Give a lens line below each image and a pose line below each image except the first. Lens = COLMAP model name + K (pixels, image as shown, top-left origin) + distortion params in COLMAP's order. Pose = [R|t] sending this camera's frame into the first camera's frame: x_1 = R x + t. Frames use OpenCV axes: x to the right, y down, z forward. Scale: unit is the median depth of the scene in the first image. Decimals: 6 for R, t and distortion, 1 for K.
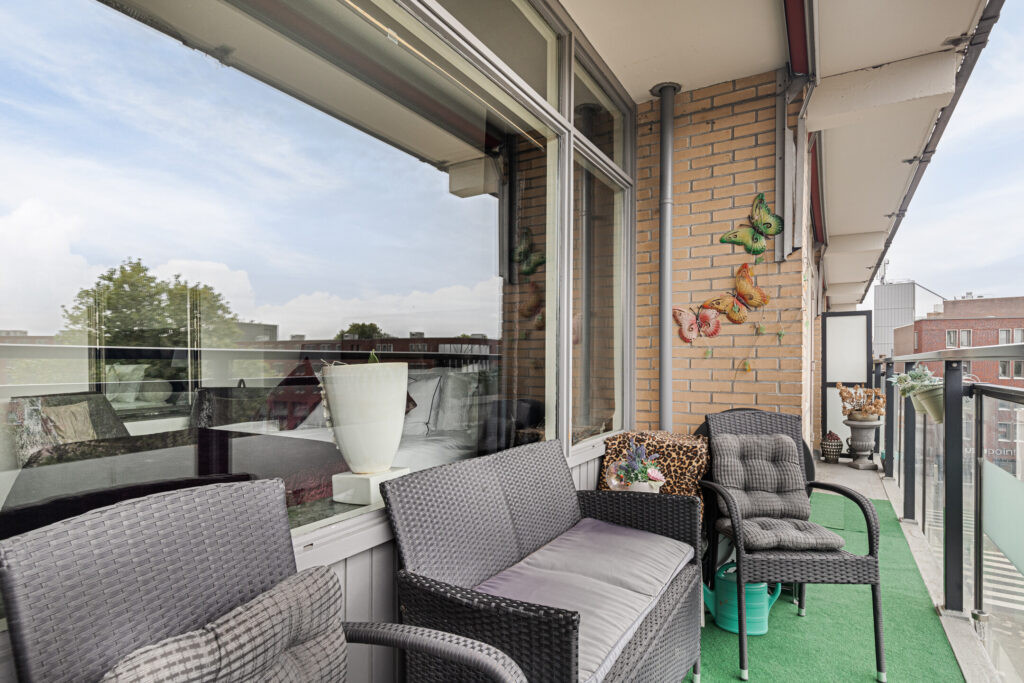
lens RADIAL K [[526.6, 0, 511.1], [0, 526.6, 362.4], [0, 0, 1]] dist [-0.000541, -0.000944]
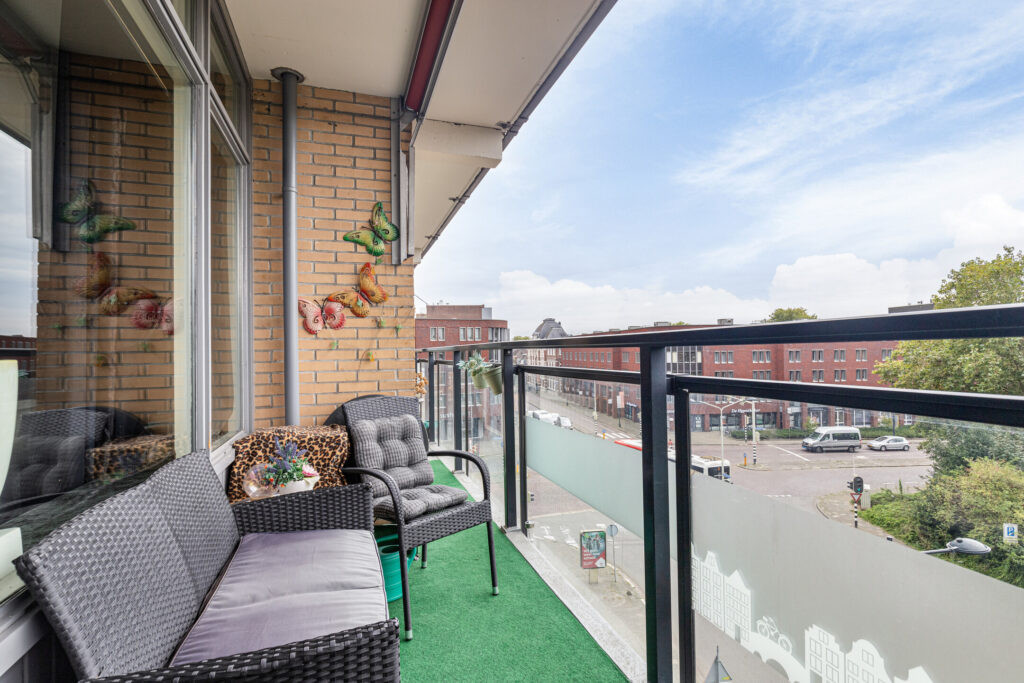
lens RADIAL K [[506.5, 0, 512.0], [0, 506.5, 341.5], [0, 0, 1]] dist [0.001368, -0.001321]
pose [[0.652040, 0.001130, 0.758184, -0.158161], [0.018463, 0.999679, -0.017368, -0.000069], [-0.757960, 0.025323, 0.651810, 0.089191]]
